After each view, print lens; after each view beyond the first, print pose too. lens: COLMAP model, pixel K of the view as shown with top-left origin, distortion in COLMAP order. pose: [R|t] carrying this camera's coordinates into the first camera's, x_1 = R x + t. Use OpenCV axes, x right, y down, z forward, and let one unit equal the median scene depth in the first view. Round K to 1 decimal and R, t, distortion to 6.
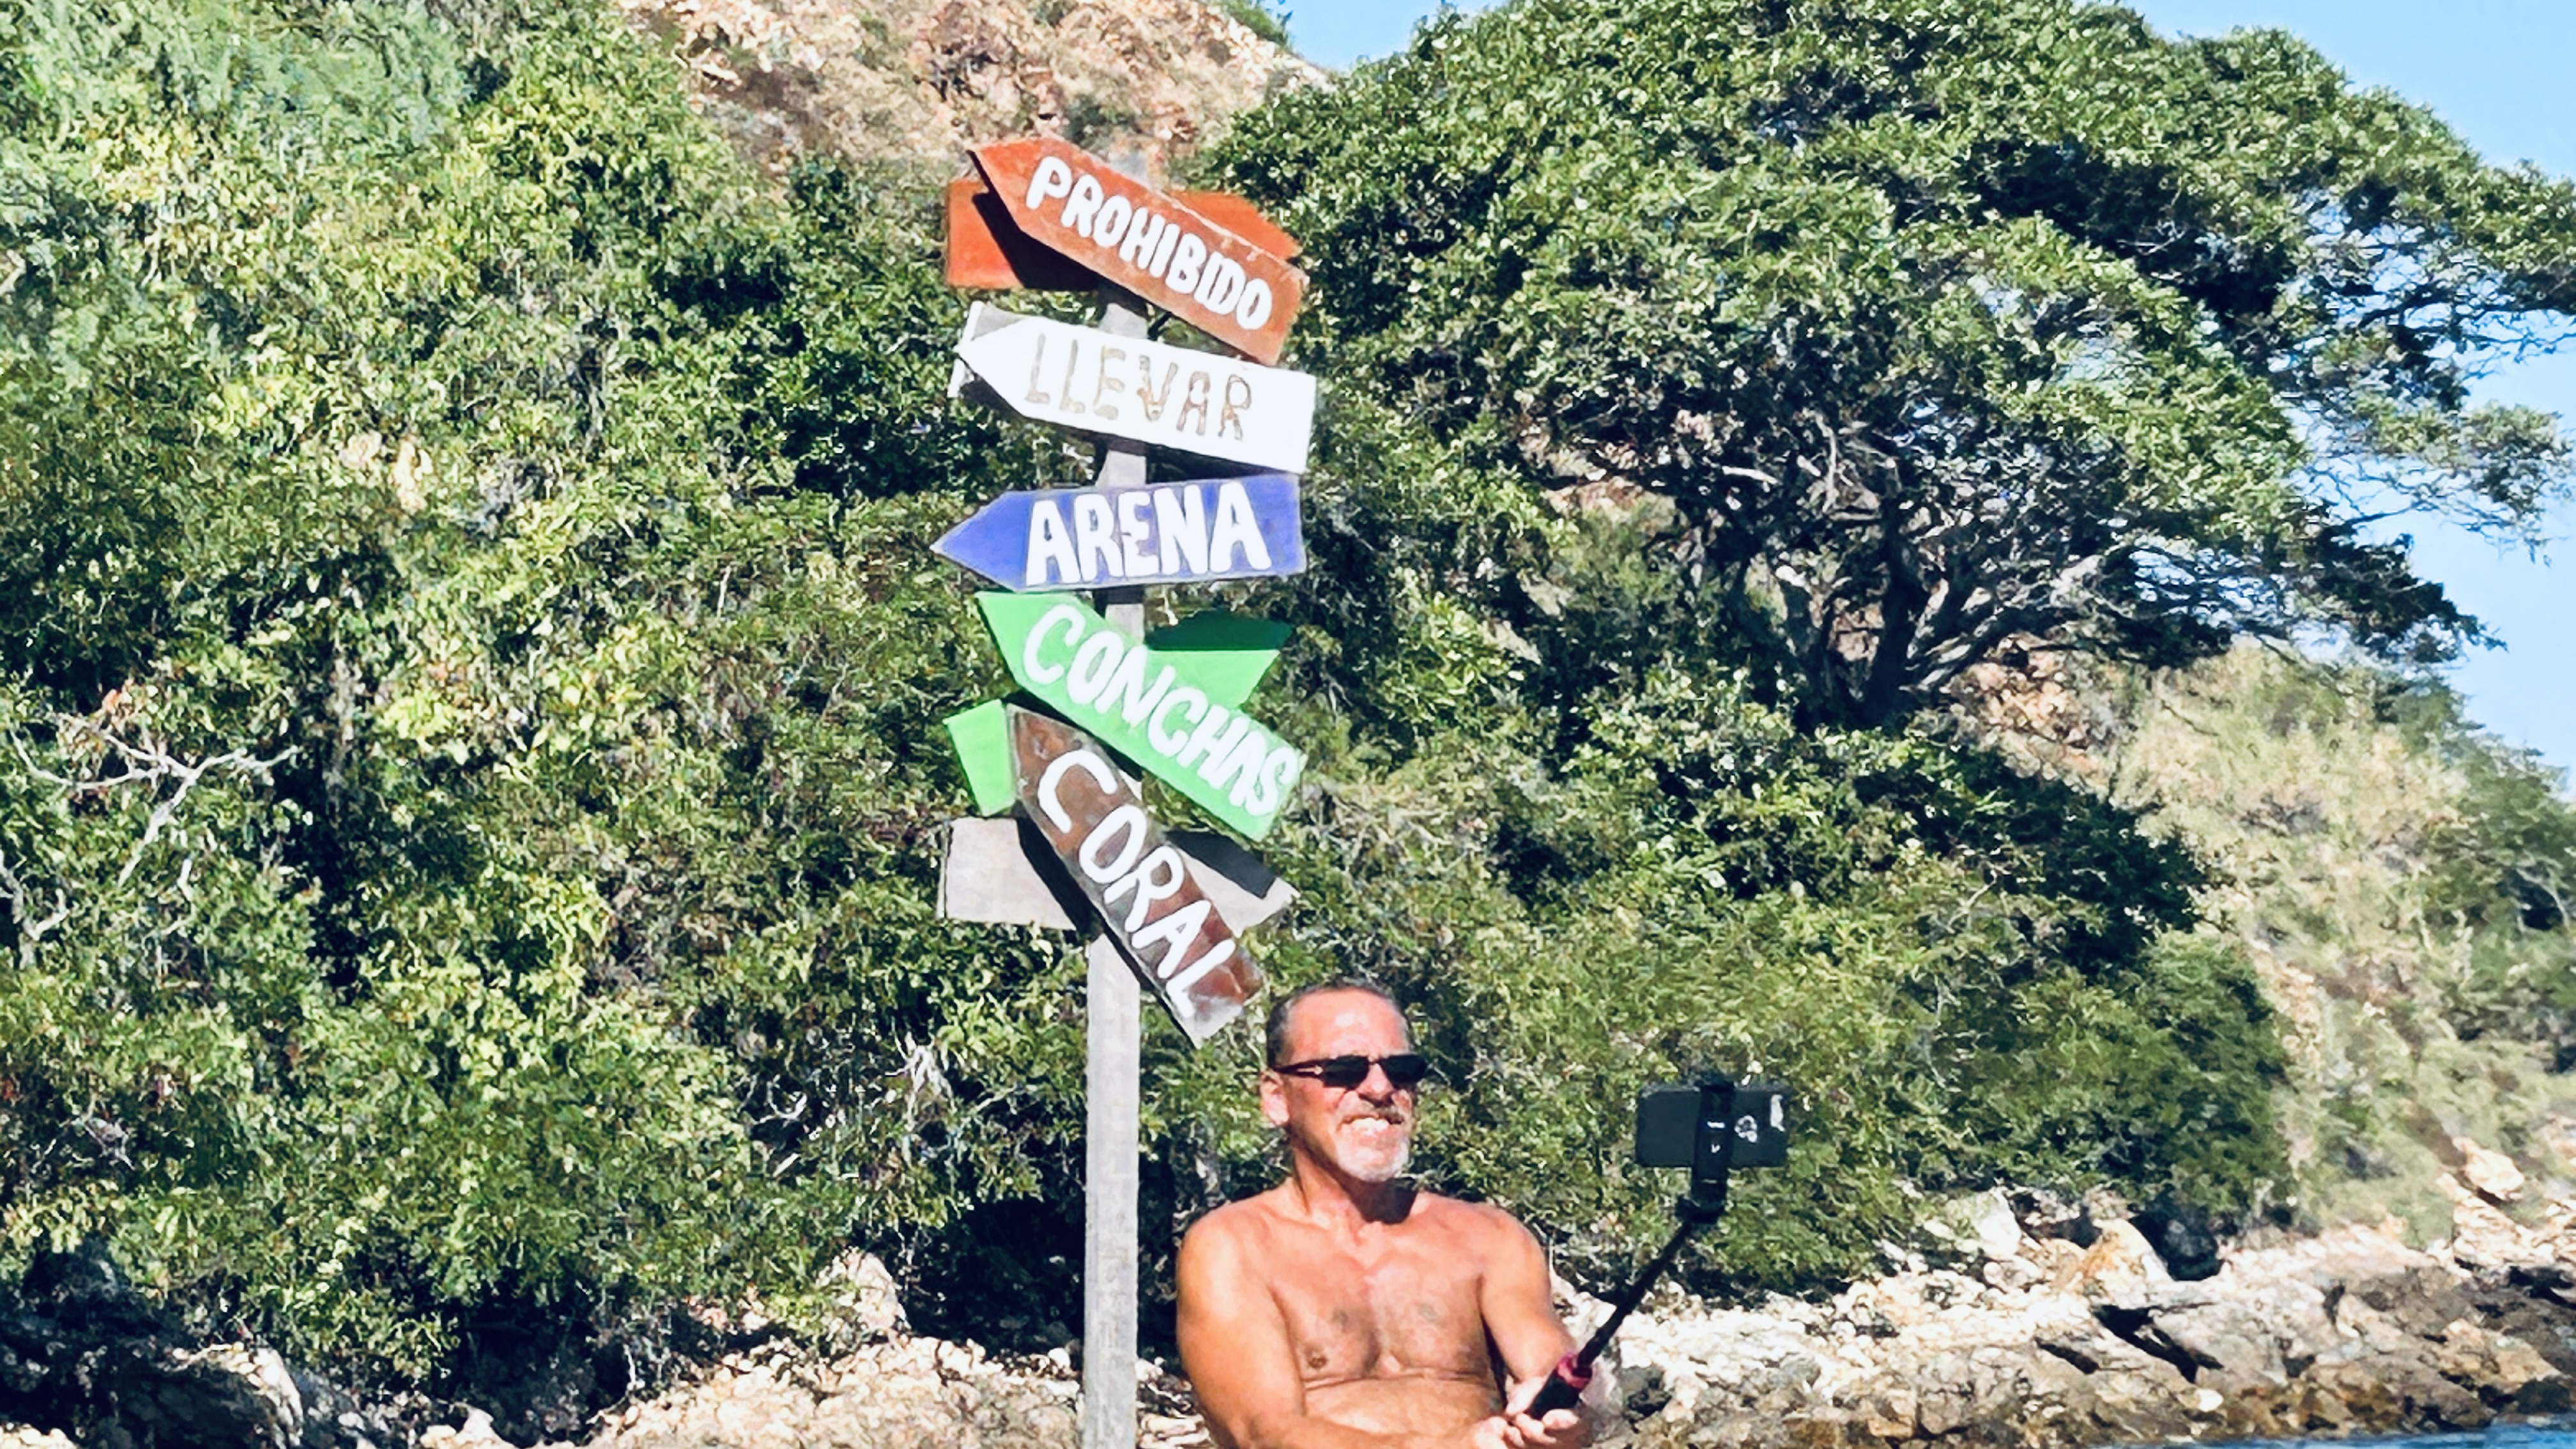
lens RADIAL K [[9737.7, 0, 1288.5], [0, 9737.7, 721.8], [0, 0, 1]] dist [0.198590, 0.000000]
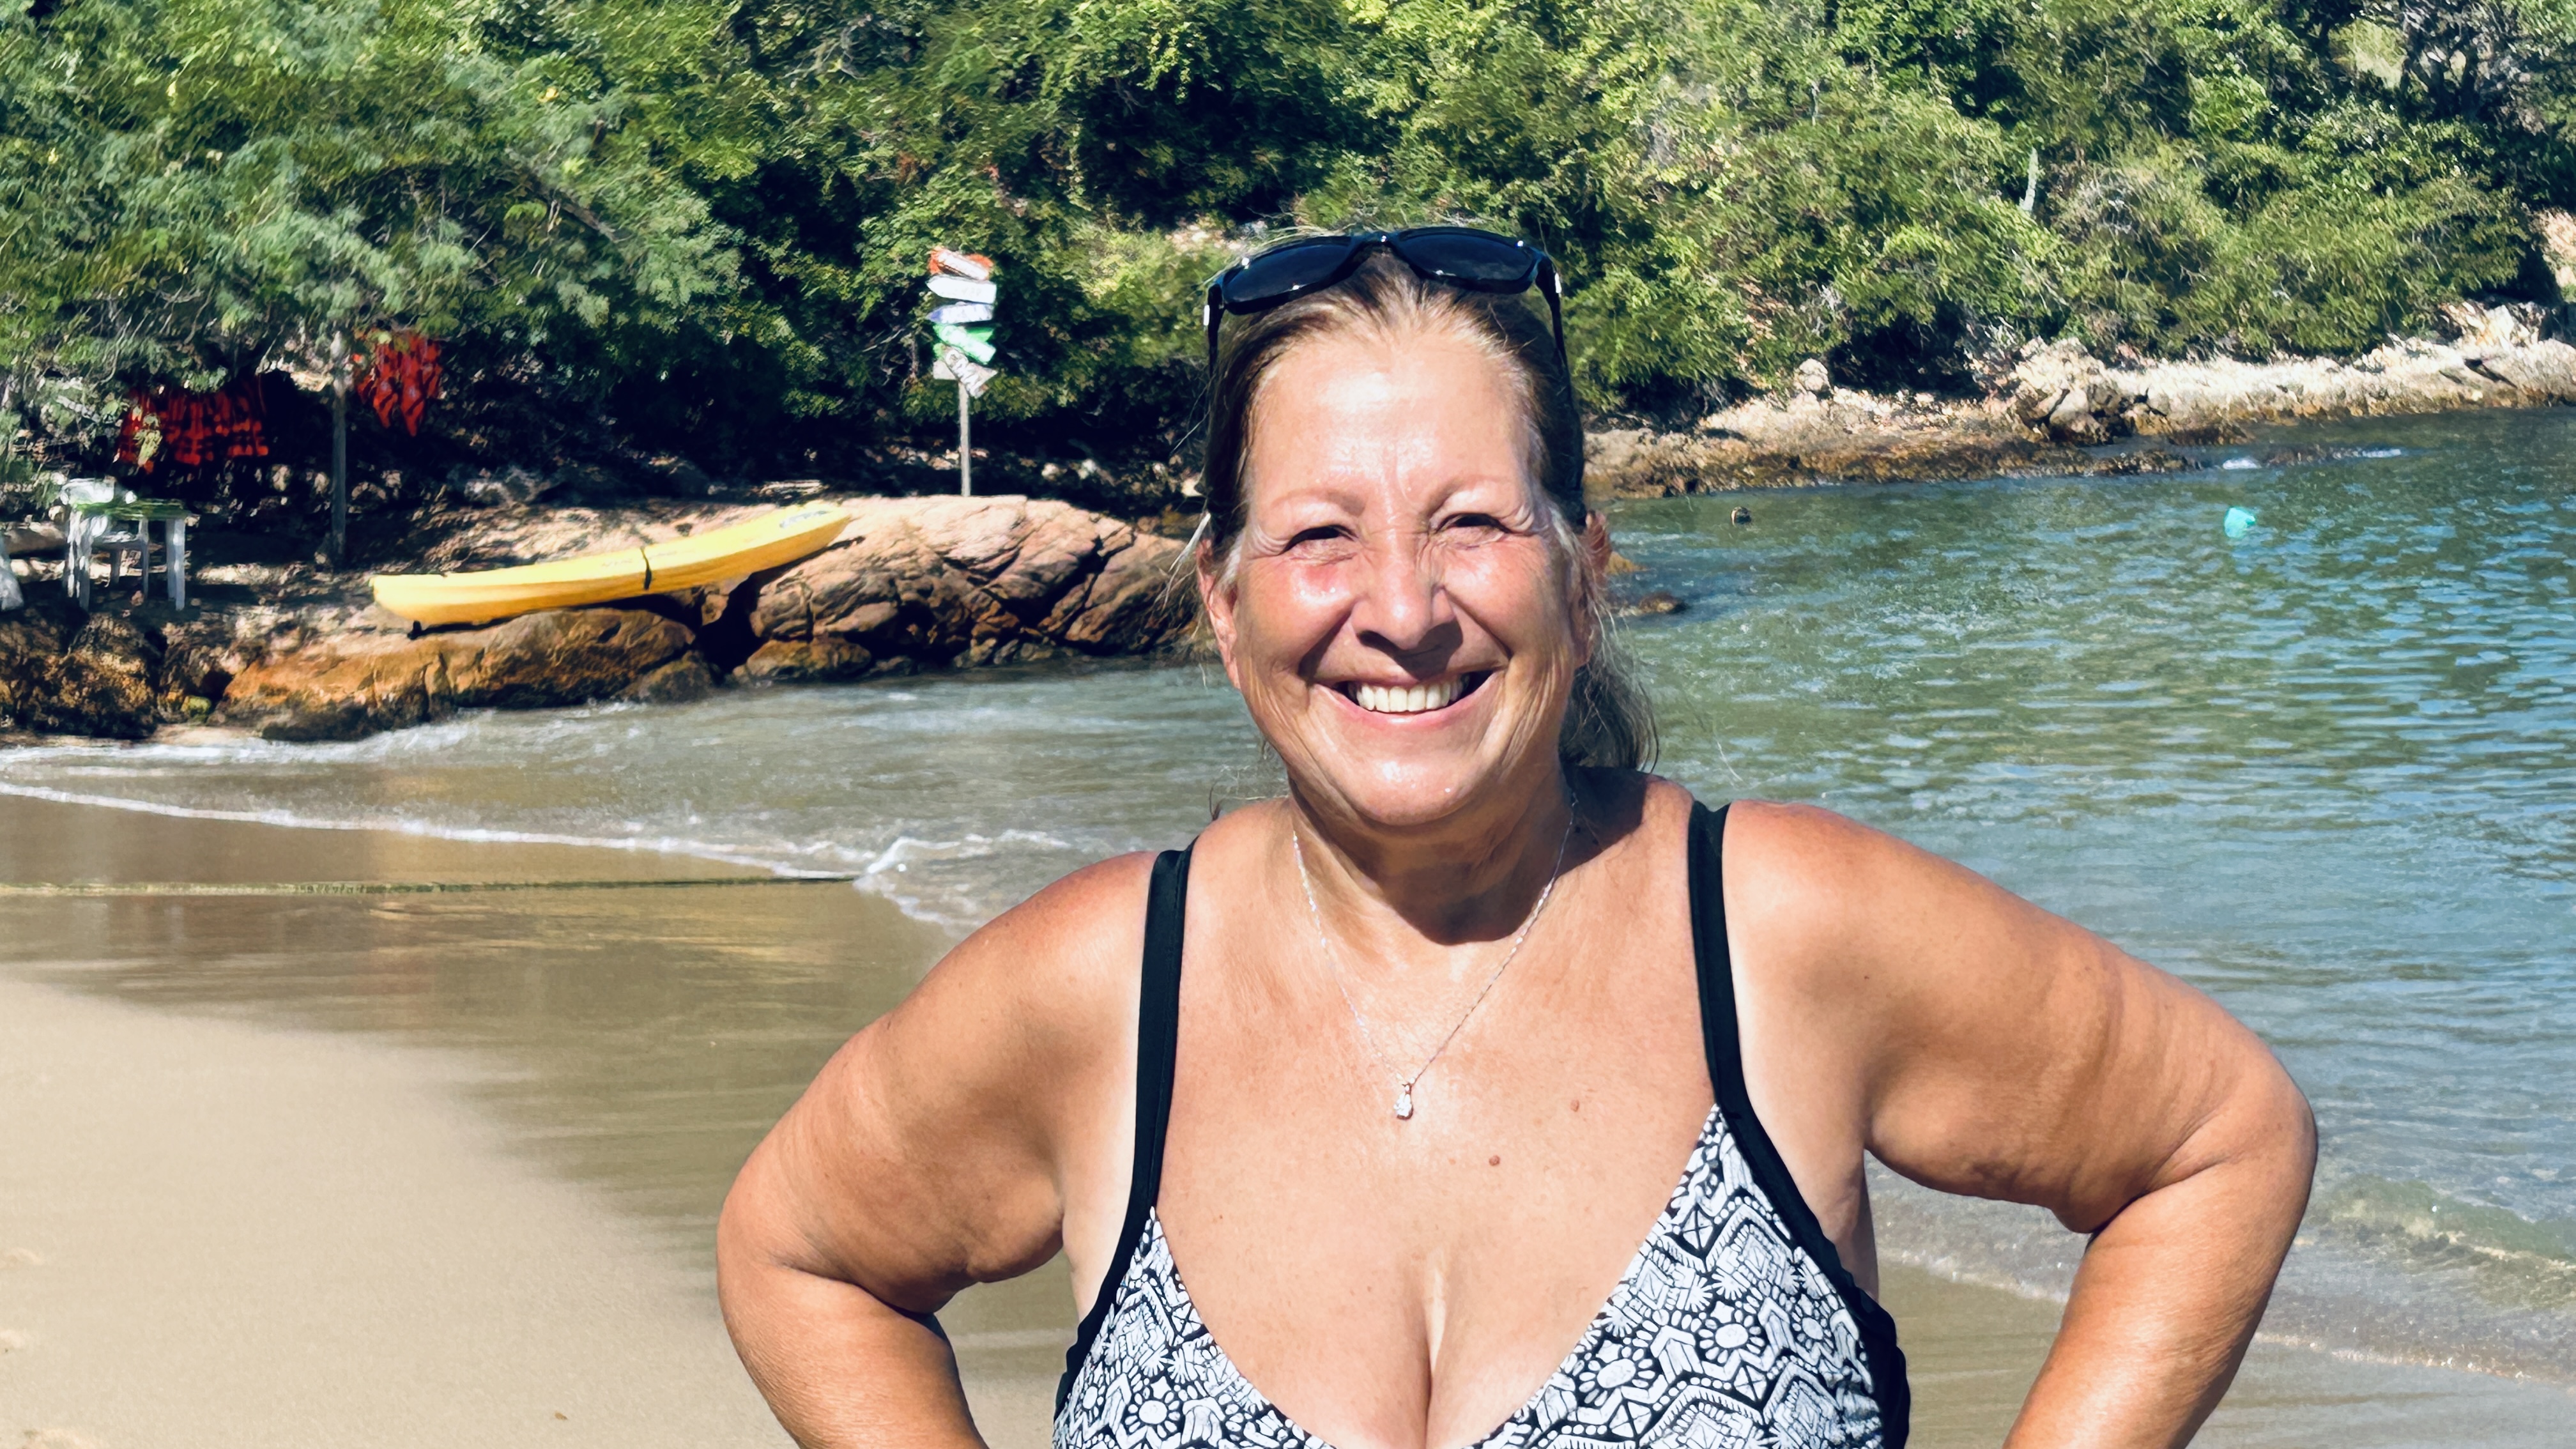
lens RADIAL K [[4652.7, 0, 1289.3], [0, 4652.7, 726.7], [0, 0, 1]] dist [-0.028439, 0.000000]
pose [[0.954270, 0.004158, -0.298917, 1.031048], [0.038515, 0.989860, 0.136727, -0.150974], [0.296454, -0.141987, 0.944433, -1.676147]]
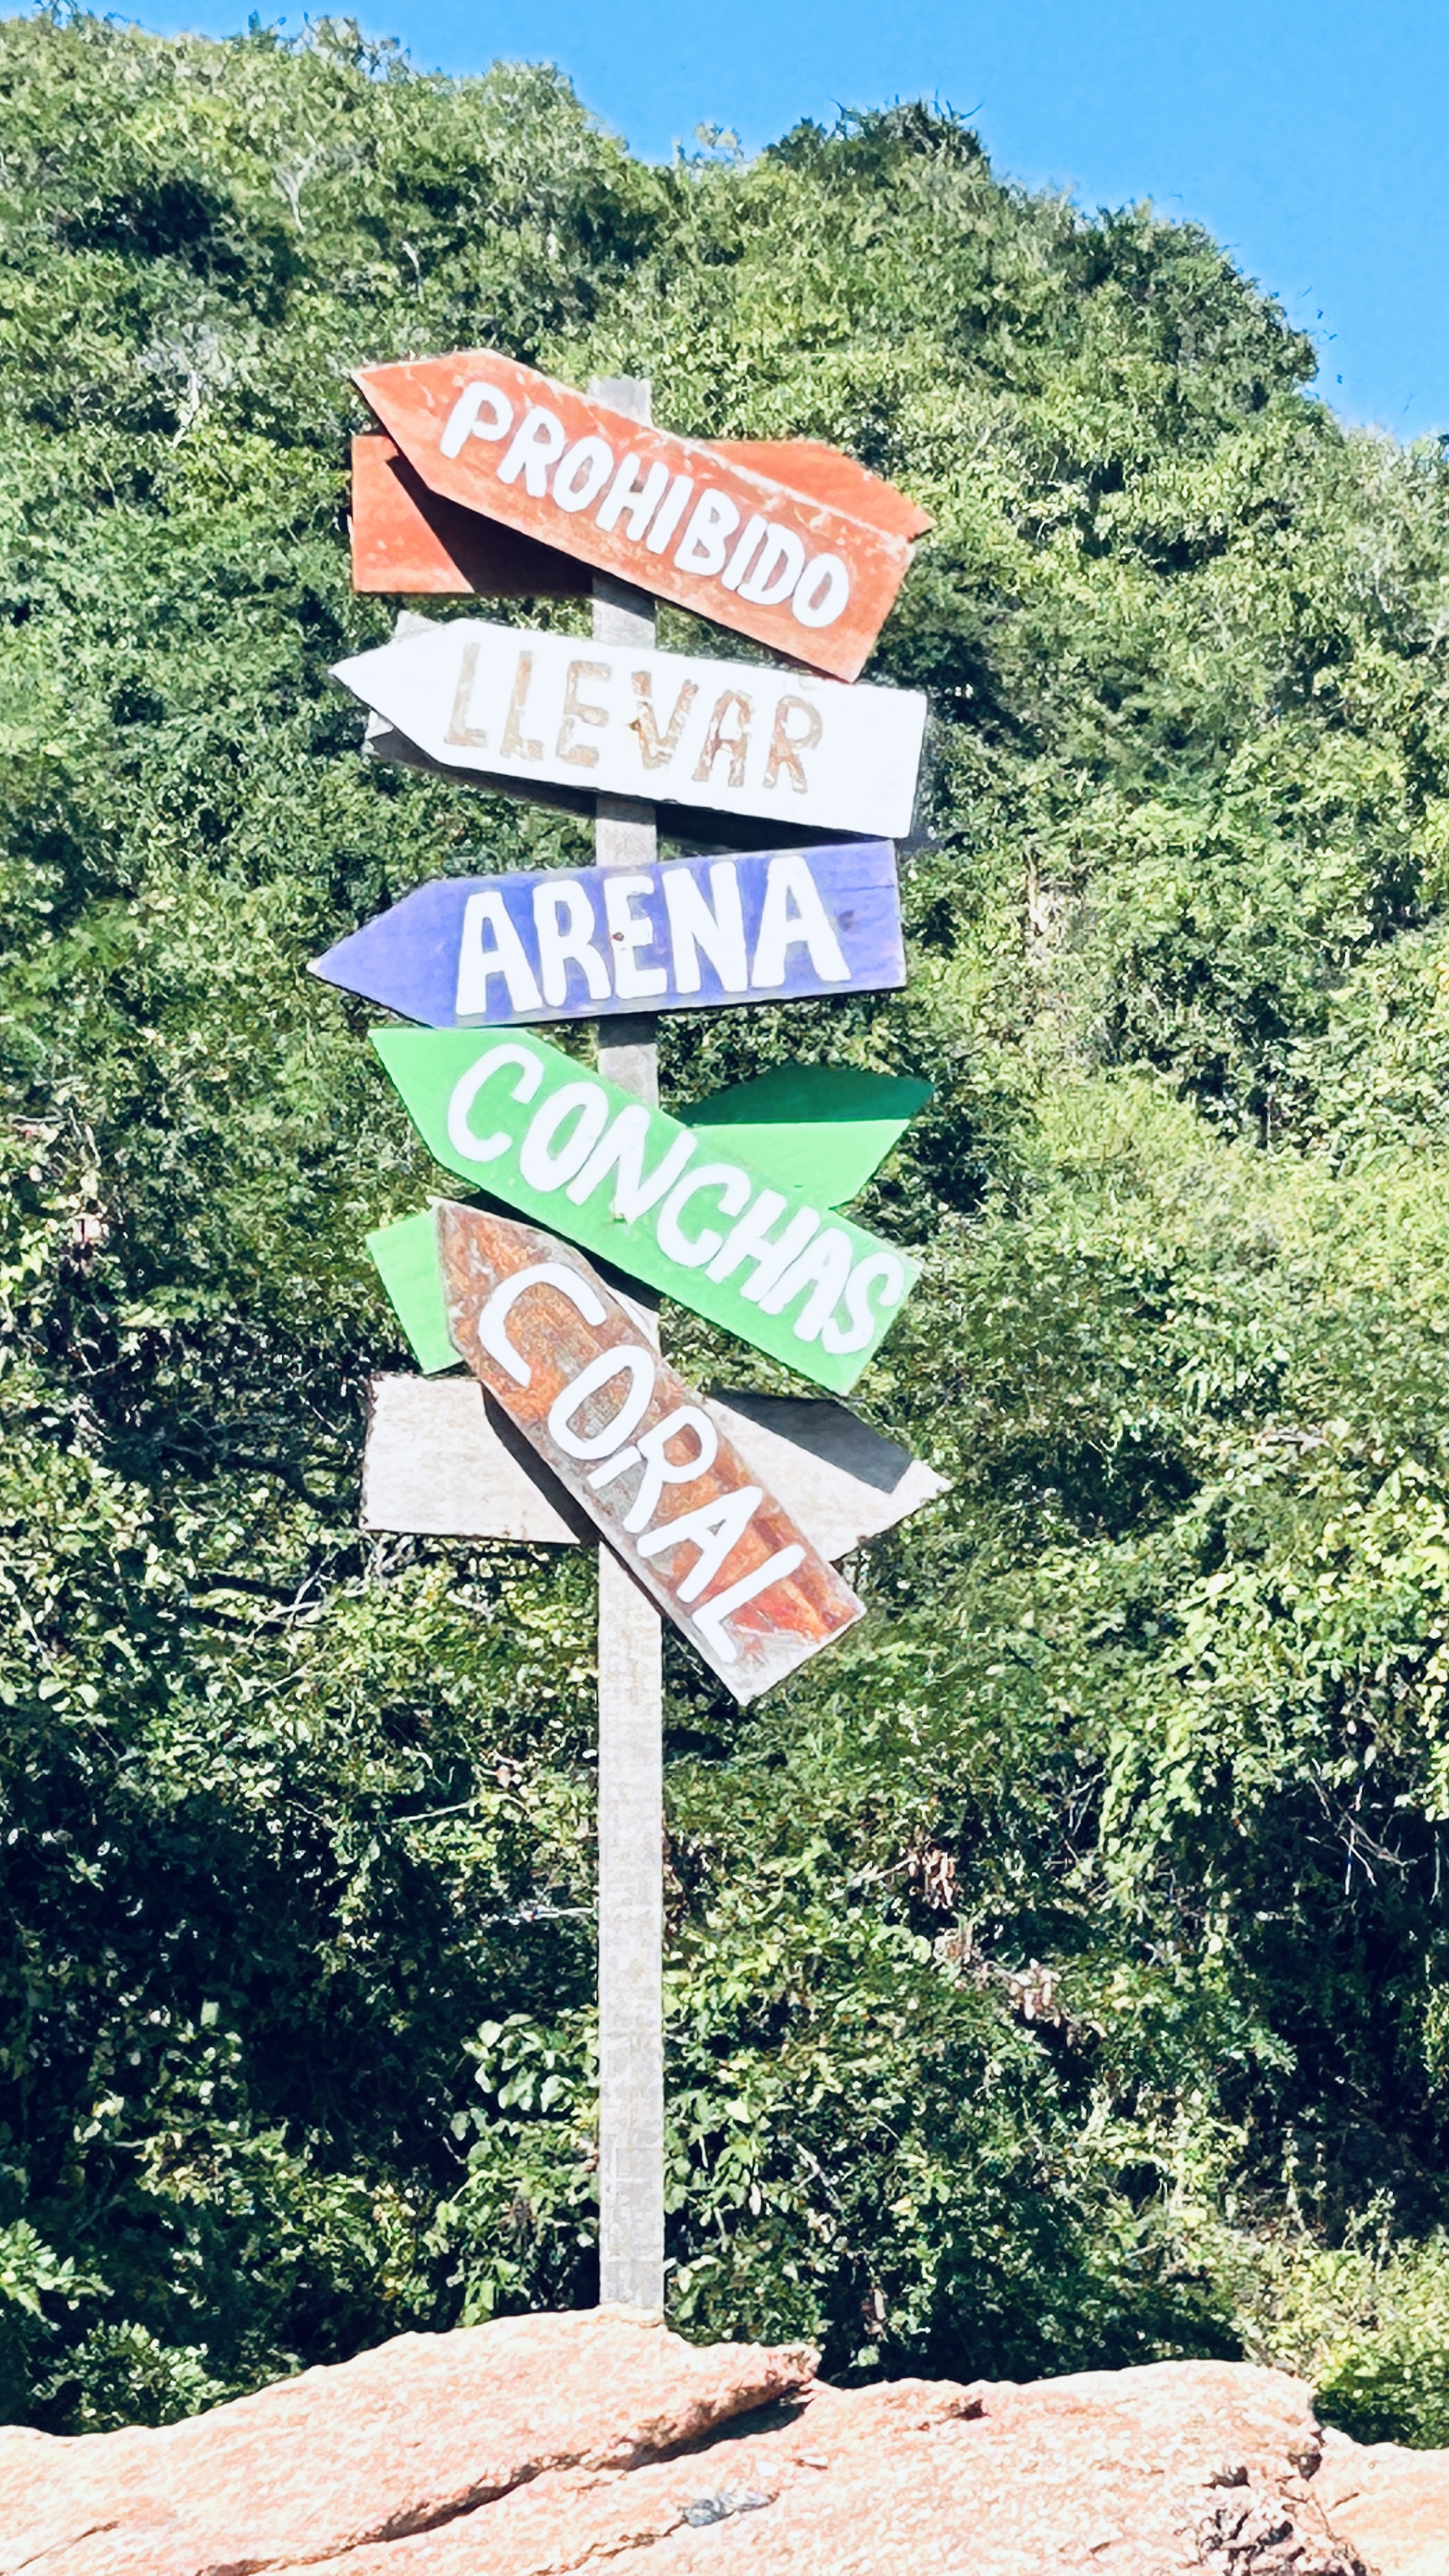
lens RADIAL K [[8490.0, 0, 725.6], [0, 8490.0, 1290.2], [0, 0, 1]] dist [-0.045699, 0.000000]
pose [[0.924793, -0.071693, -0.373656, 0.203264], [0.023590, 0.991002, -0.131755, 0.080449], [0.379739, 0.113032, 0.918162, 0.475654]]
